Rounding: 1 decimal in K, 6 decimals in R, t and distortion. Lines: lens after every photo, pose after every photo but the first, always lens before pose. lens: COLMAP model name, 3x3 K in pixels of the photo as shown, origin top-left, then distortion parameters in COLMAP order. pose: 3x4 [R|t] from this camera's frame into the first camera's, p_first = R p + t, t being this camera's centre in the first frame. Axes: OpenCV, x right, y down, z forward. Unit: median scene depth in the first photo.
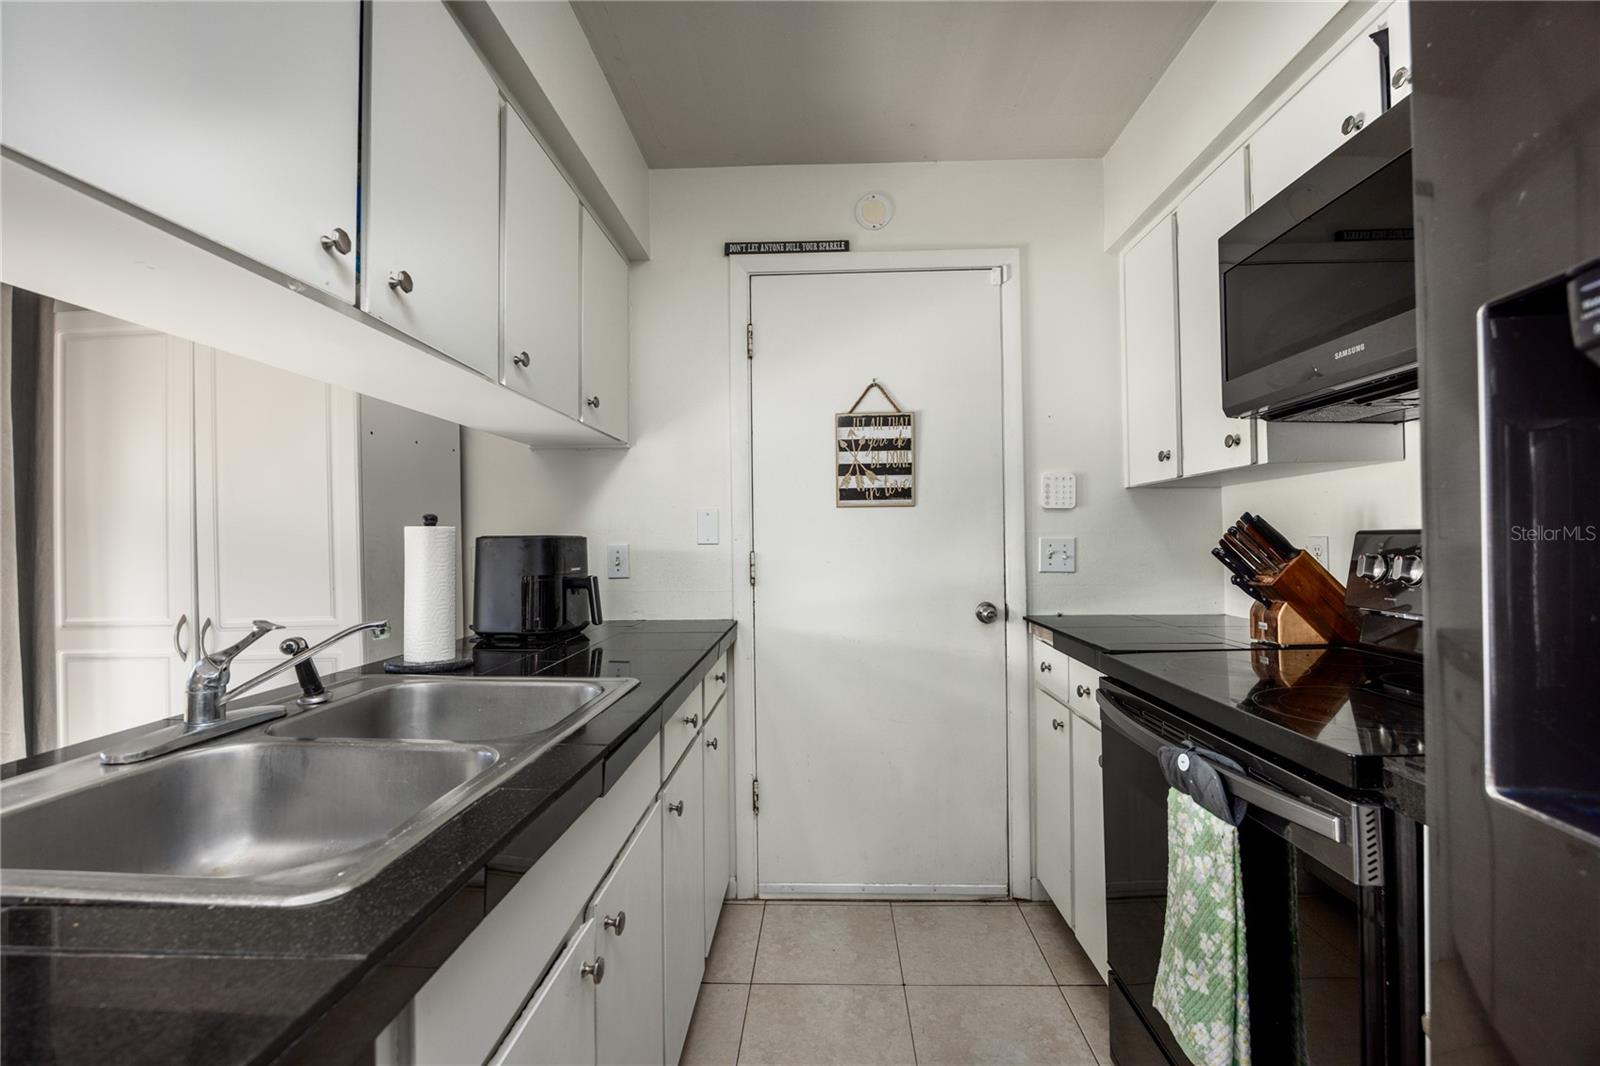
lens RADIAL K [[697.8, 0, 804.6], [0, 697.8, 532.4], [0, 0, 1]] dist [-0.018163, -0.000053]
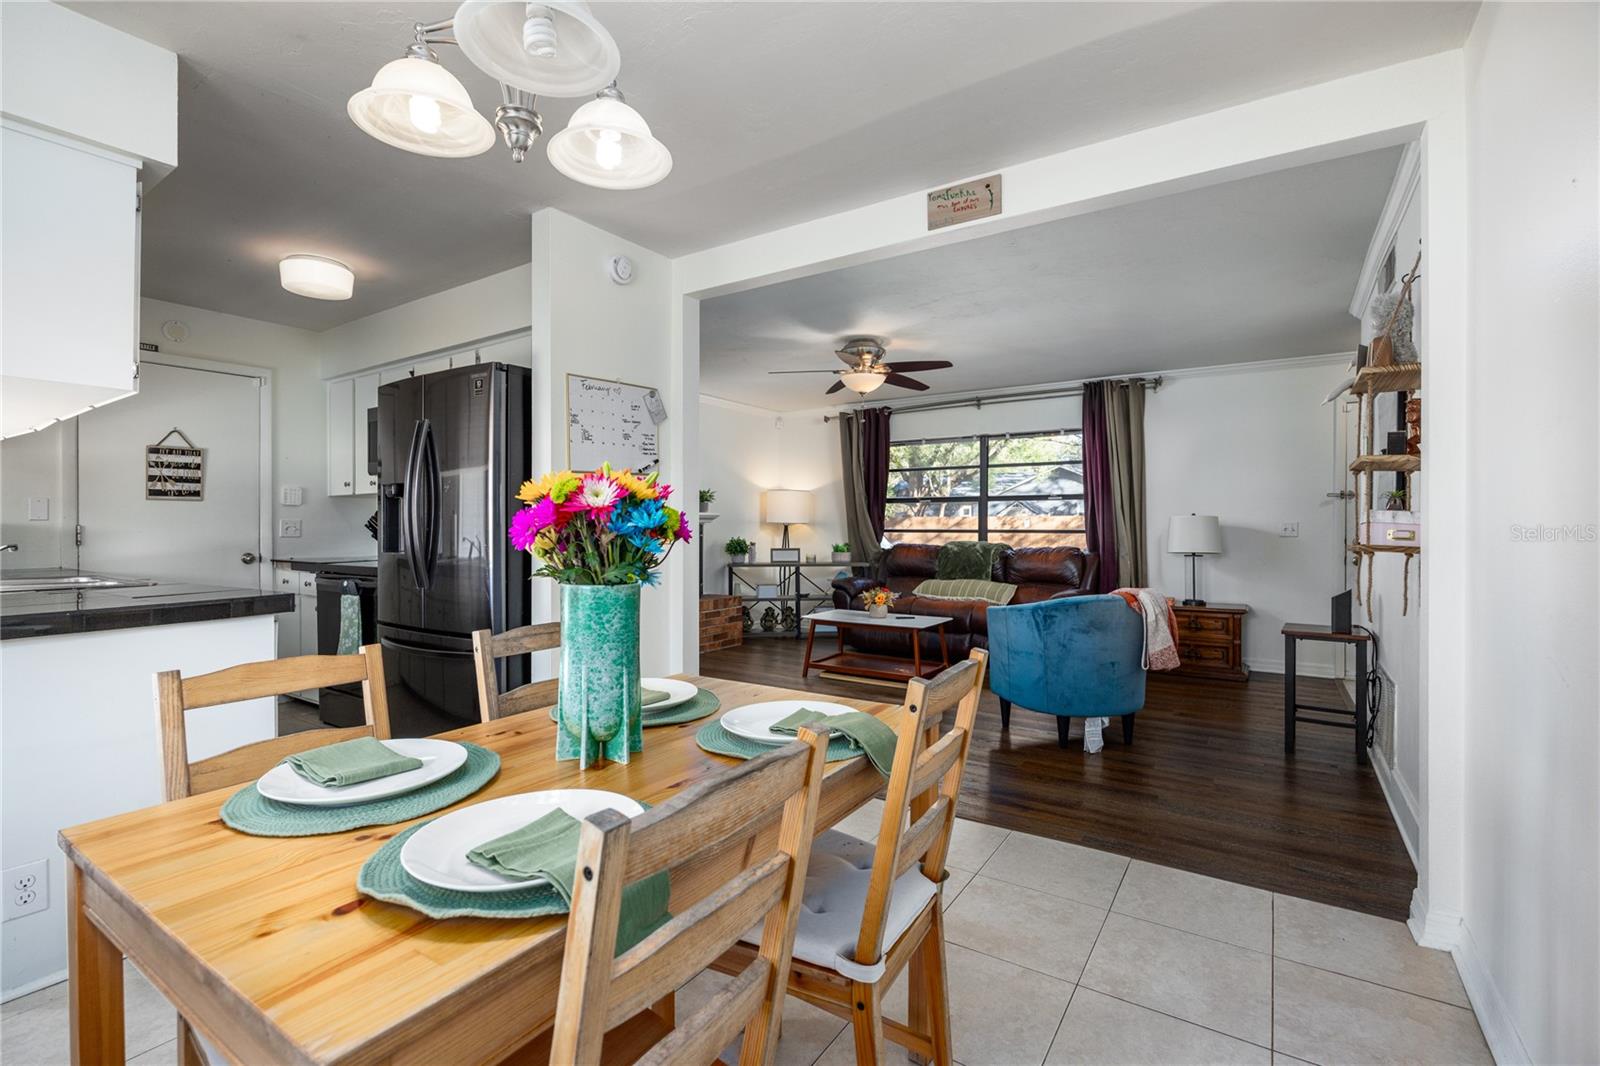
lens RADIAL K [[724.0, 0, 797.7], [0, 724.0, 526.0], [0, 0, 1]] dist [-0.004171, -0.000330]
pose [[0.534710, 0.009381, 0.844984, -0.620311], [-0.012078, 0.999921, -0.003457, 0.015894], [-0.844949, -0.008357, 0.534781, -1.358254]]
